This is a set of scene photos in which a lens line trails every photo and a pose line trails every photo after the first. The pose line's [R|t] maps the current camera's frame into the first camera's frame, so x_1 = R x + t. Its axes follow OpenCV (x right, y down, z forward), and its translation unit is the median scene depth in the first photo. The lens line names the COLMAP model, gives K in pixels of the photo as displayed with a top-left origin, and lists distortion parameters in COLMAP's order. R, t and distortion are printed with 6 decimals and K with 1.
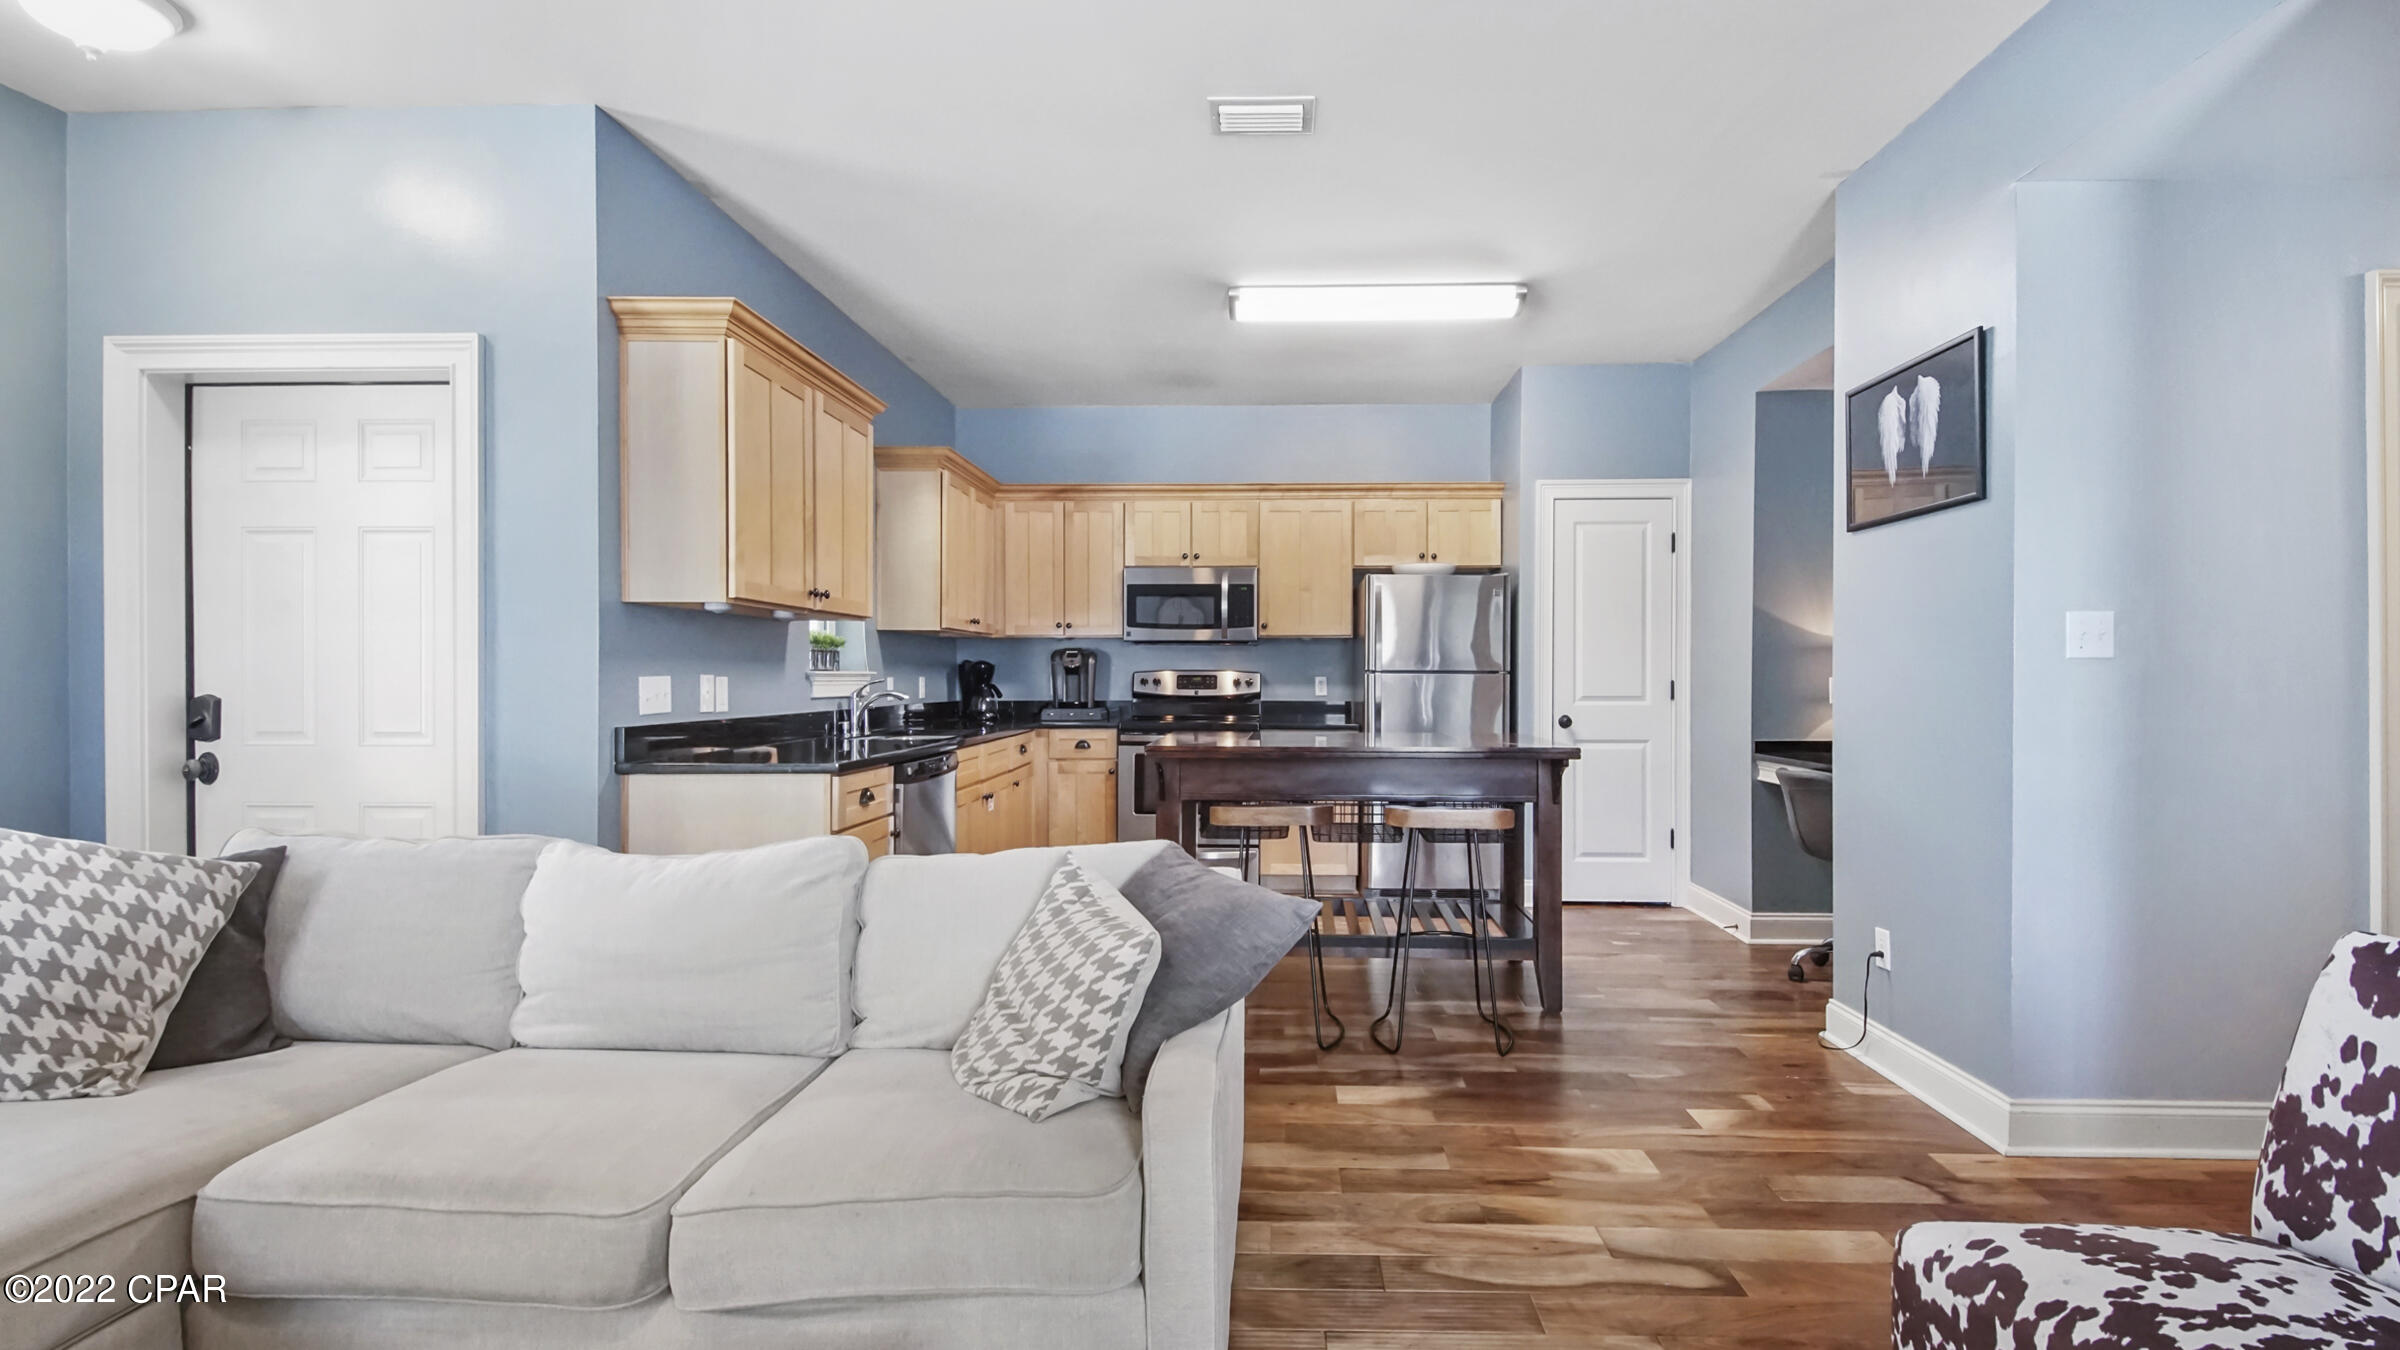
lens RADIAL K [[1058.5, 0, 1187.6], [0, 1058.5, 670.4], [0, 0, 1]] dist [0.011215, -0.008917]
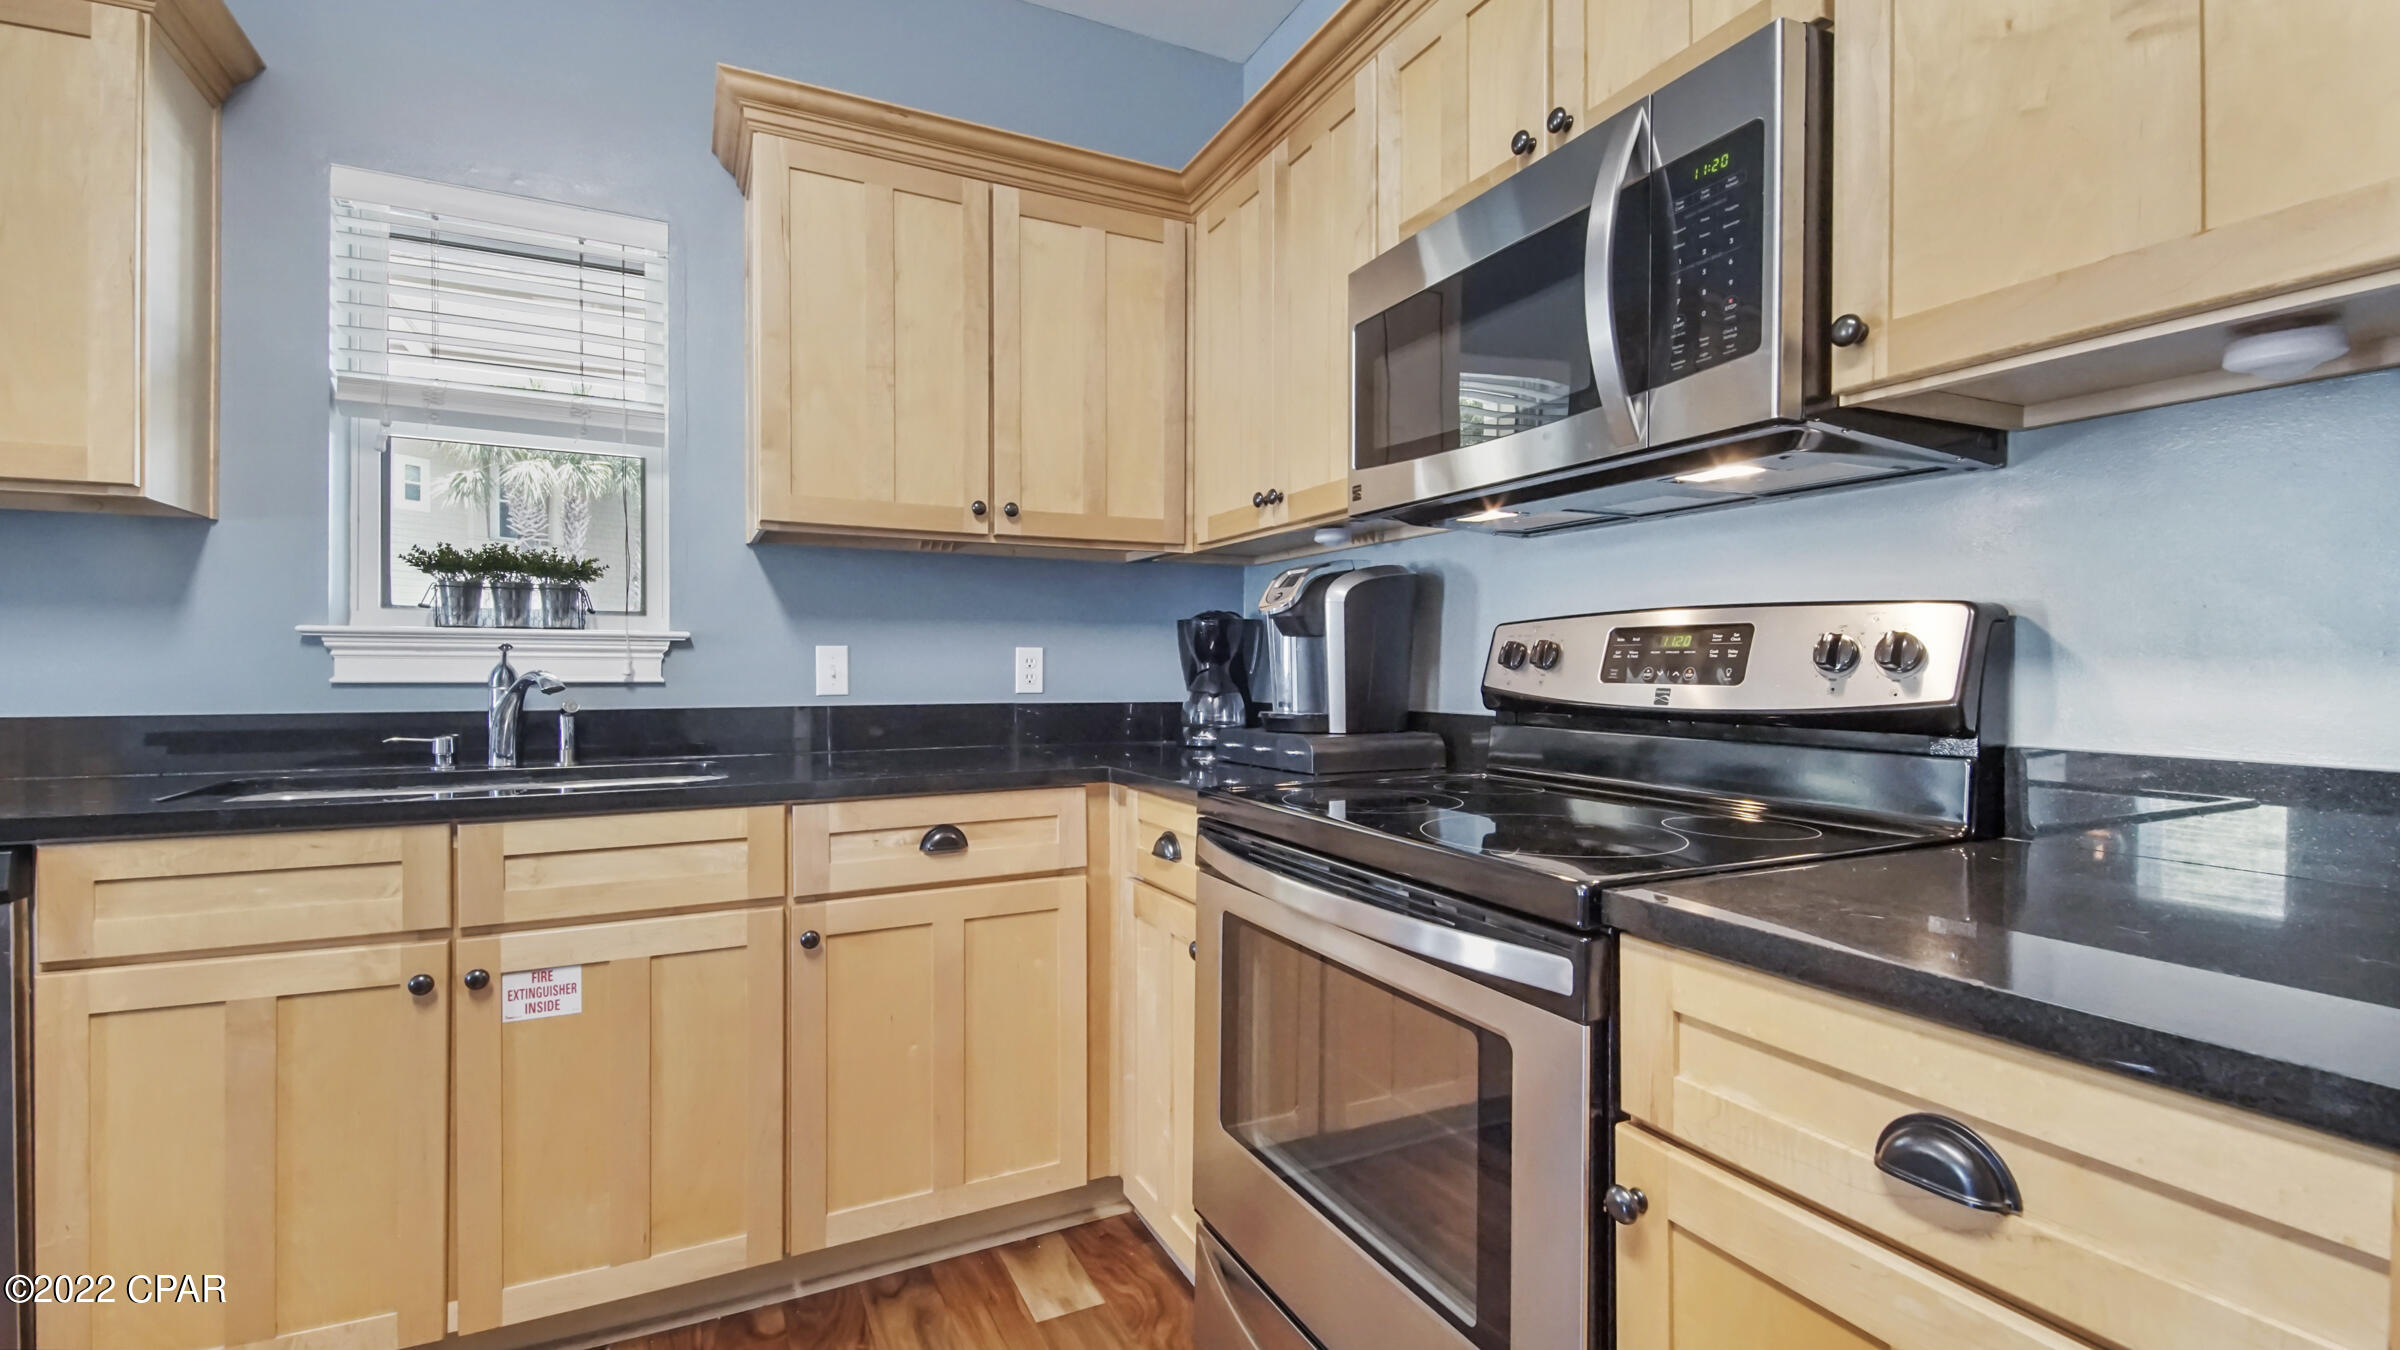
lens RADIAL K [[1058.5, 0, 1251.6], [0, 1058.5, 657.6], [0, 0, 1]] dist [0.011215, -0.008917]
pose [[0.479860, 0.004968, -0.877331, 0.188111], [-0.006990, 0.999974, 0.001839, 0.011923], [0.877317, 0.005250, 0.479883, 0.812852]]
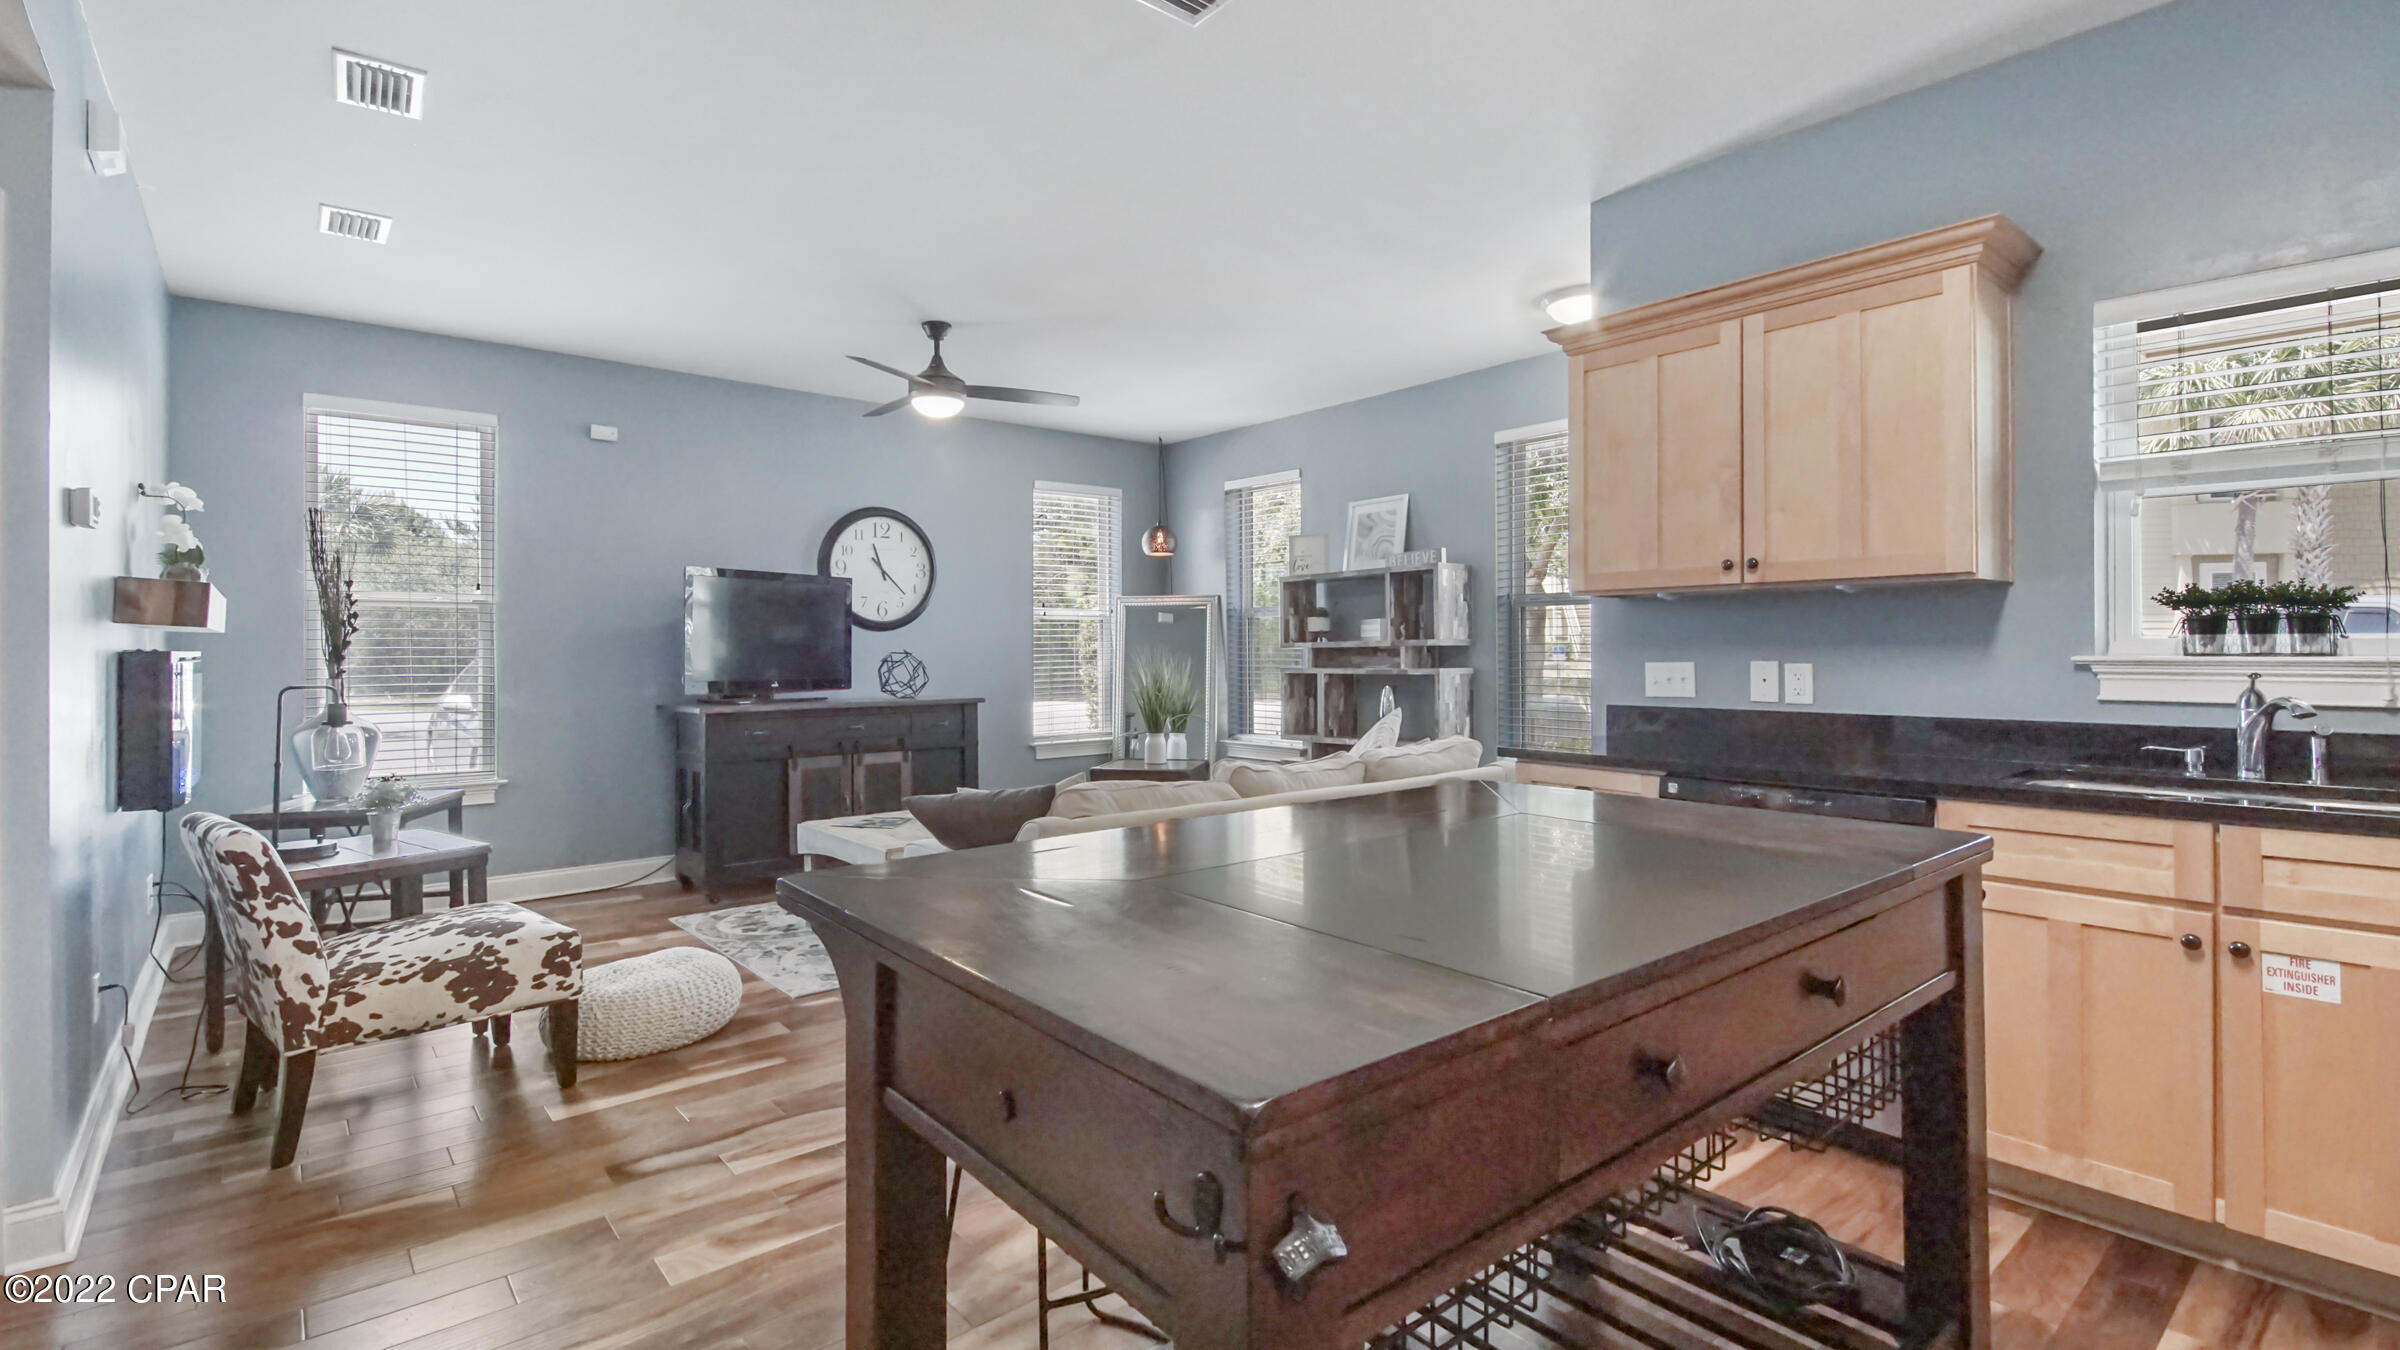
lens RADIAL K [[1058.5, 0, 1207.3], [0, 1058.5, 653.3], [0, 0, 1]] dist [0.011215, -0.008917]
pose [[-0.768208, 0.012522, -0.640078, 0.332310], [0.014168, 0.999896, 0.002558, -0.005235], [0.640043, -0.007103, -0.768306, 0.820366]]
